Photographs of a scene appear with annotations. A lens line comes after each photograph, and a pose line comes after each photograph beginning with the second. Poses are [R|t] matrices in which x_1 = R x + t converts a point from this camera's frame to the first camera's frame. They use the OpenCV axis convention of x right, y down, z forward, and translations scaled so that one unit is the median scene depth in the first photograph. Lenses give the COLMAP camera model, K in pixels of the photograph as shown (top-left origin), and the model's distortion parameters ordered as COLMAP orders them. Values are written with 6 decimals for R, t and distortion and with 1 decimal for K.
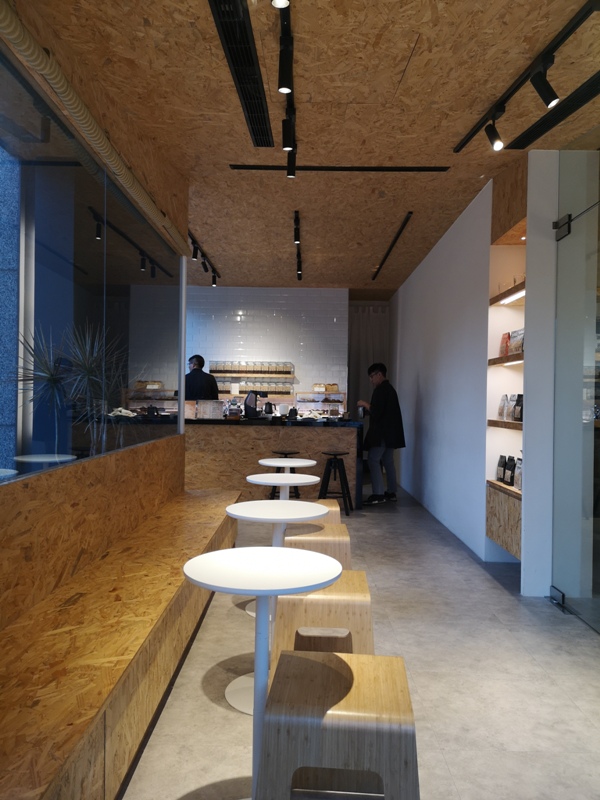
lens RADIAL K [[626.8, 0, 301.8], [0, 626.8, 400.7], [0, 0, 1]] dist [0.006679, -0.000010]
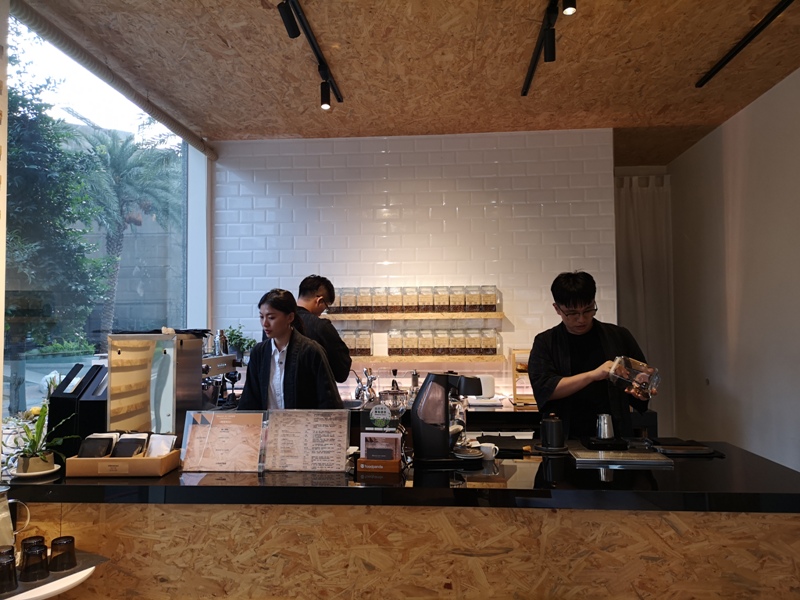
lens RADIAL K [[626.8, 0, 399.1], [0, 626.8, 299.9], [0, 0, 1]] dist [0.006679, -0.000010]
pose [[0.997103, -0.027072, -0.071077, -0.056836], [0.024005, 0.998758, -0.043653, -0.031891], [0.072171, 0.041820, 0.996515, 0.521264]]
